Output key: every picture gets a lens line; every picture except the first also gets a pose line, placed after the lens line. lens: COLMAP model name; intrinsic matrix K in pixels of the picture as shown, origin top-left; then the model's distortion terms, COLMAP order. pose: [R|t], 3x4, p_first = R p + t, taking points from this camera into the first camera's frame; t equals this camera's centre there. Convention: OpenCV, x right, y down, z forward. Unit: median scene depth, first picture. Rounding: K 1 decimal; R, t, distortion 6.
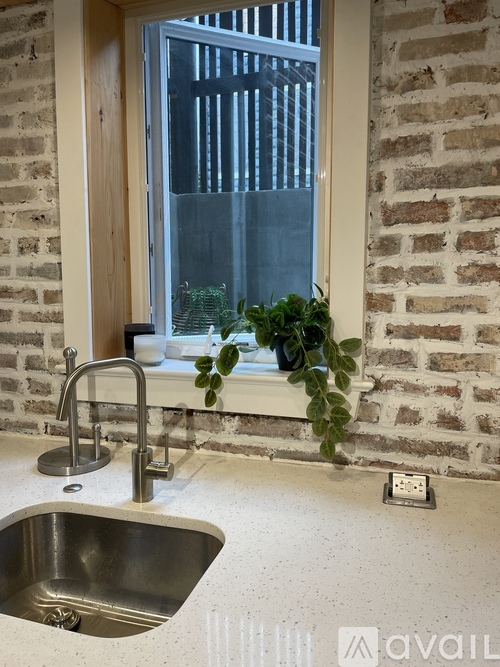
lens RADIAL K [[505.4, 0, 246.3], [0, 505.4, 335.5], [0, 0, 1]] dist [0.069362, -0.010185]
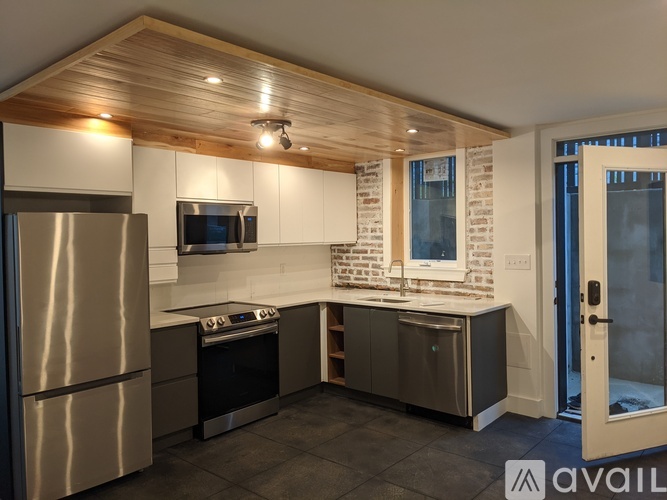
lens RADIAL K [[526.3, 0, 332.4], [0, 526.3, 247.4], [0, 0, 1]] dist [0.008372, 0.000767]
pose [[0.913178, -0.002410, -0.407554, 0.864925], [-0.026528, 0.997511, -0.065337, 0.200086], [0.406697, 0.070476, 0.910841, -2.651475]]
